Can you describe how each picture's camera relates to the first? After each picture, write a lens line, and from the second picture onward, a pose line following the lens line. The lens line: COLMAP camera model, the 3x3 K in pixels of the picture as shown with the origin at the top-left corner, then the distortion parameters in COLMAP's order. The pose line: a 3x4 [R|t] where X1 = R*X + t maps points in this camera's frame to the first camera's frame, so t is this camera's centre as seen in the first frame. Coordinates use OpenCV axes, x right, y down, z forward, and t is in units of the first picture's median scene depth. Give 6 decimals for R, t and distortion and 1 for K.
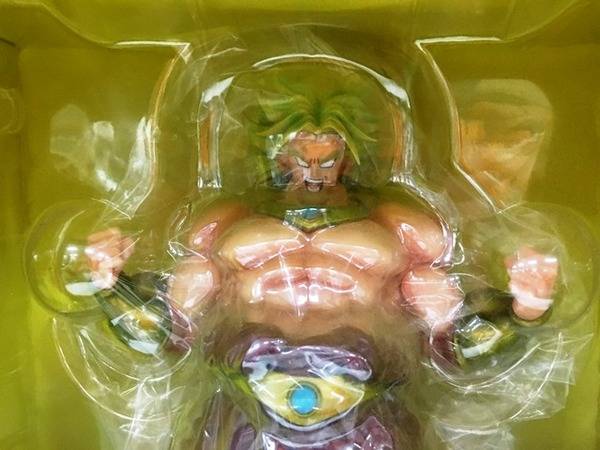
lens RADIAL K [[500.1, 0, 298.2], [0, 500.1, 222.3], [0, 0, 1]] dist [0.011040, -0.003171]
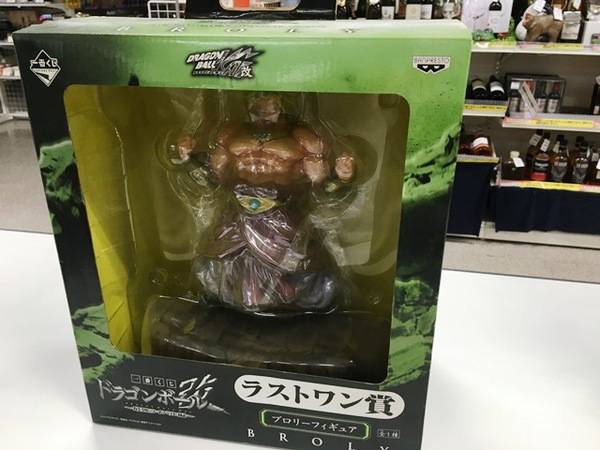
lens RADIAL K [[500.1, 0, 301.3], [0, 500.1, 225.4], [0, 0, 1]] dist [0.011040, -0.003171]
pose [[0.993366, 0.049953, -0.103579, 0.504050], [-0.011388, 0.939029, 0.343648, -0.464521], [0.114430, -0.340189, 0.933369, -1.497757]]
